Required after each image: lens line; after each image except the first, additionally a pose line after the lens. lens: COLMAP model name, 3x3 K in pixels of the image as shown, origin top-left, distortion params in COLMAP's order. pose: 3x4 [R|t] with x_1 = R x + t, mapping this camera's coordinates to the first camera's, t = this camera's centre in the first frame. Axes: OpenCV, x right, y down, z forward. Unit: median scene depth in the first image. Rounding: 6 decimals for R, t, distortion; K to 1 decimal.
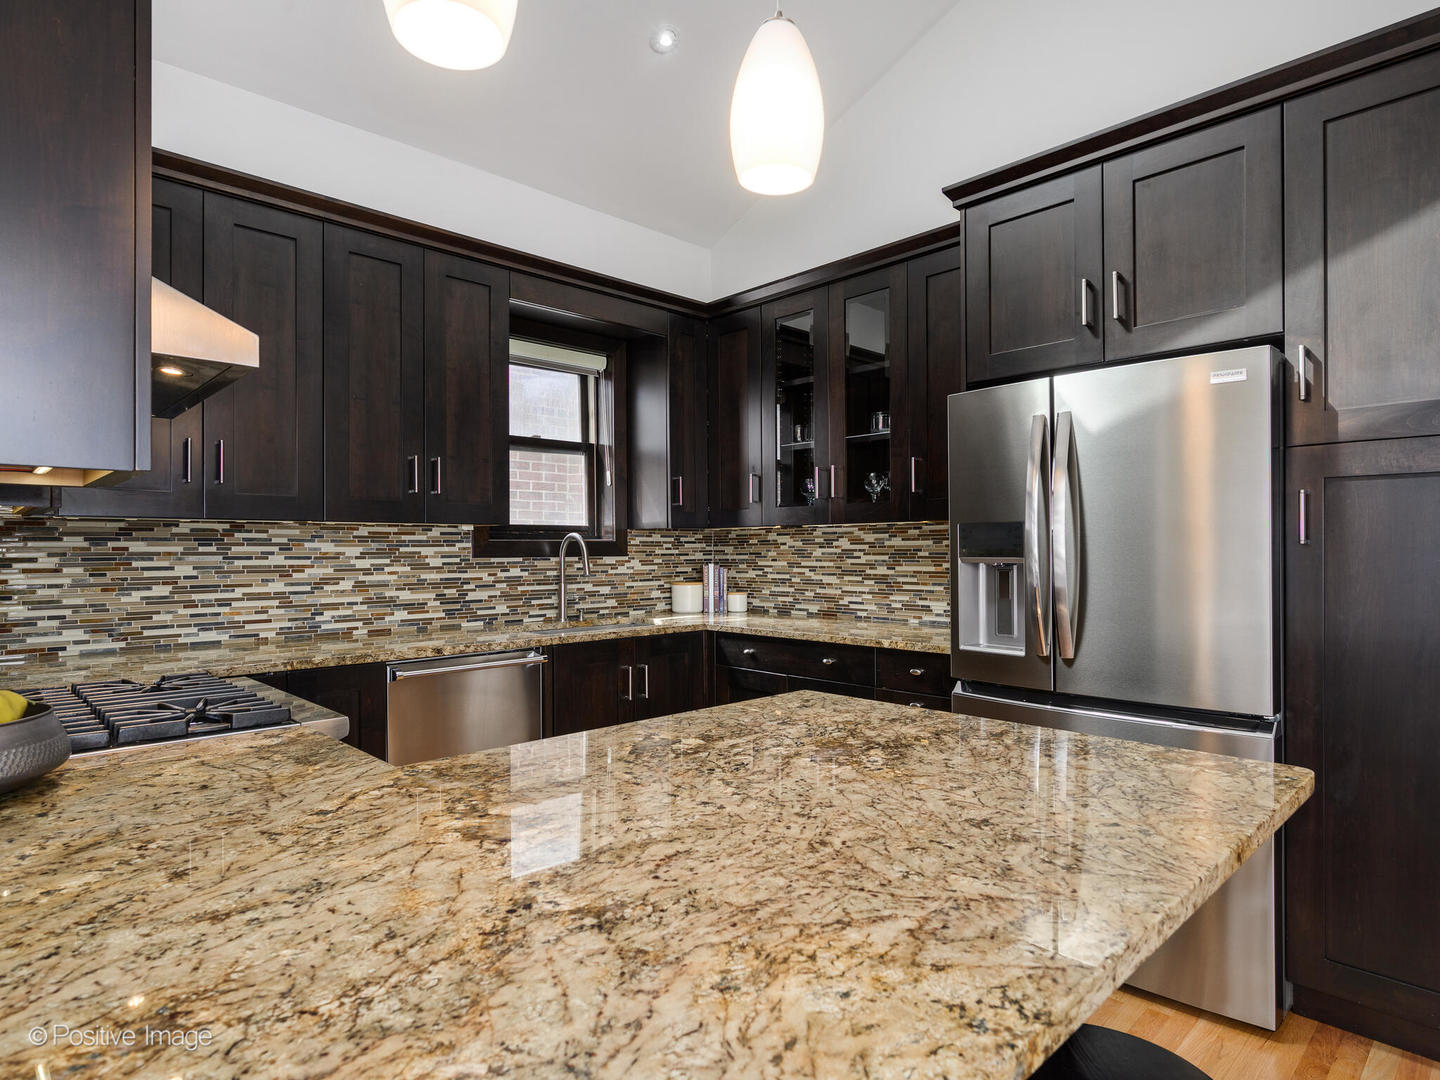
lens RADIAL K [[803.5, 0, 770.1], [0, 803.5, 552.3], [0, 0, 1]] dist [-0.003780, -0.002207]
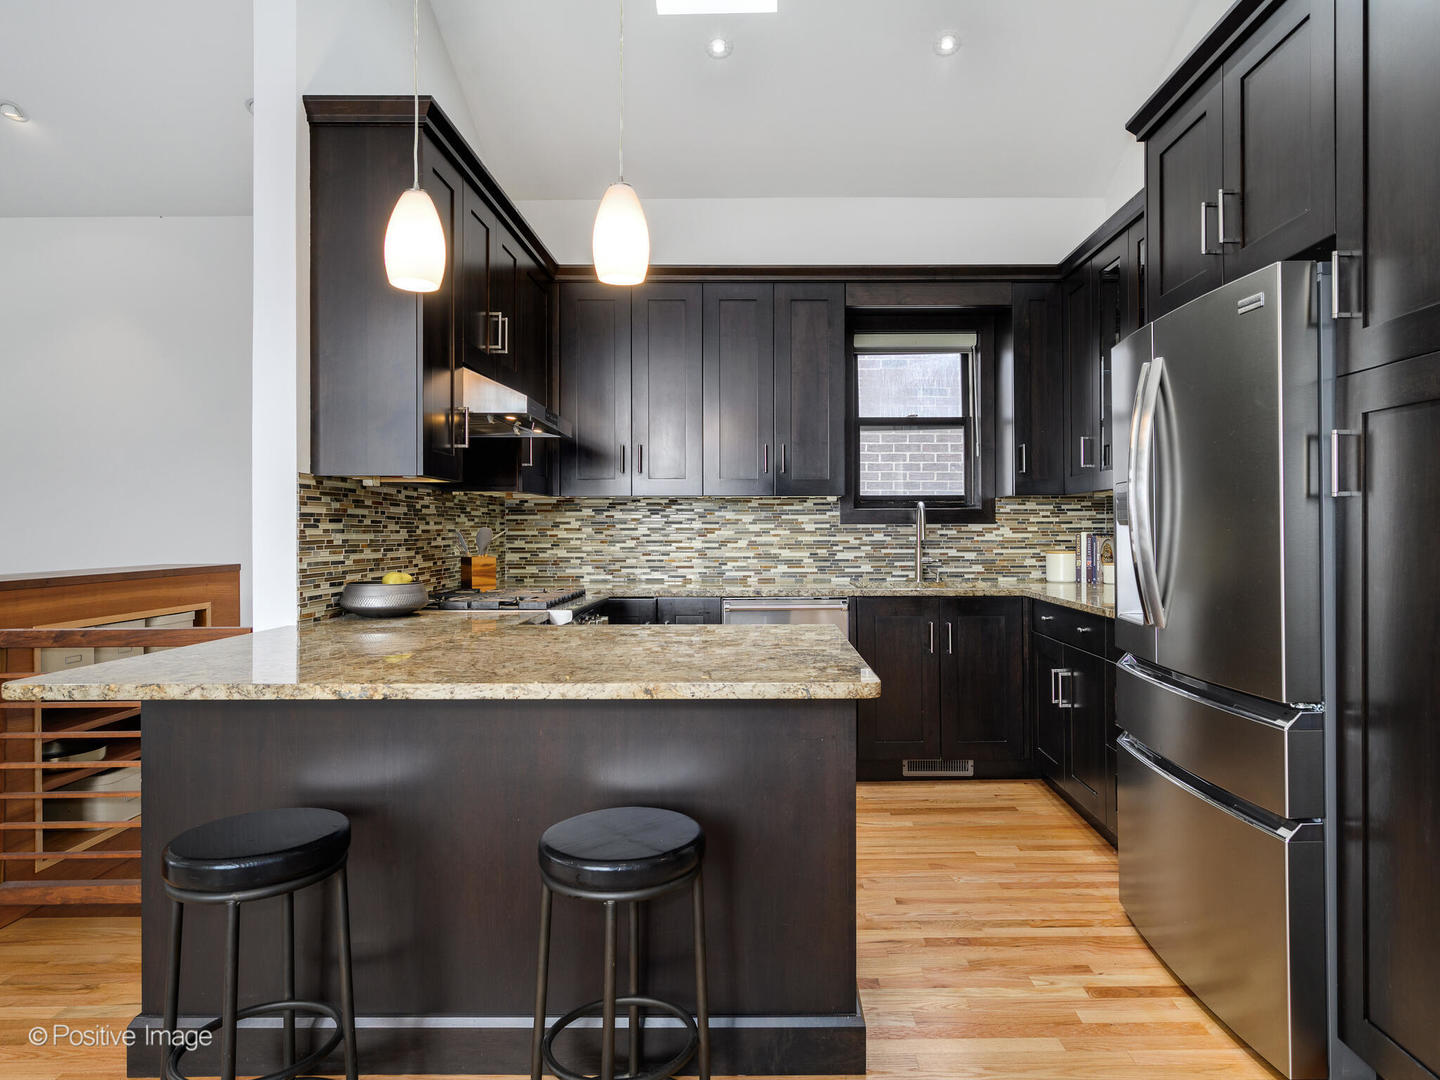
lens RADIAL K [[893.4, 0, 723.1], [0, 893.4, 541.1], [0, 0, 1]] dist [-0.000108, -0.001607]
pose [[0.702147, 0.010974, -0.711948, 0.490606], [-0.003886, 0.999925, 0.011580, 0.018761], [0.712022, -0.005364, 0.702137, -0.066673]]
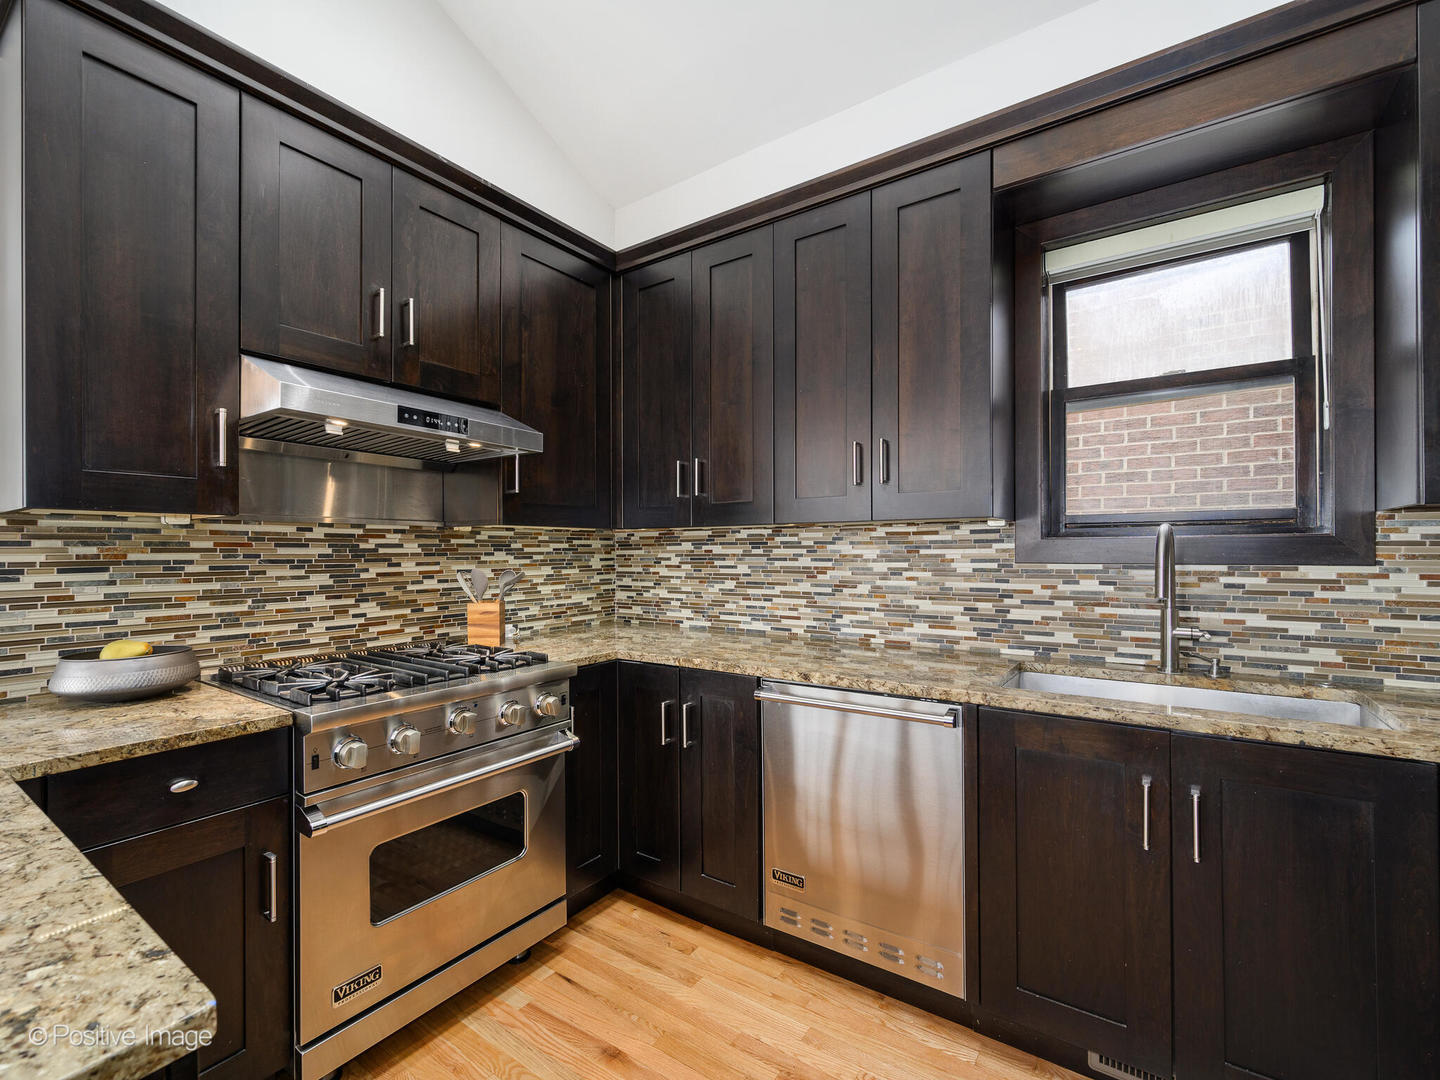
lens RADIAL K [[614.8, 0, 709.4], [0, 614.8, 550.7], [0, 0, 1]] dist [-0.003827, 0.001042]
pose [[0.176055, 0.002086, -0.984378, 0.147991], [-0.000653, 0.999998, 0.002002, -0.005795], [0.984380, 0.000290, 0.176056, 0.667454]]
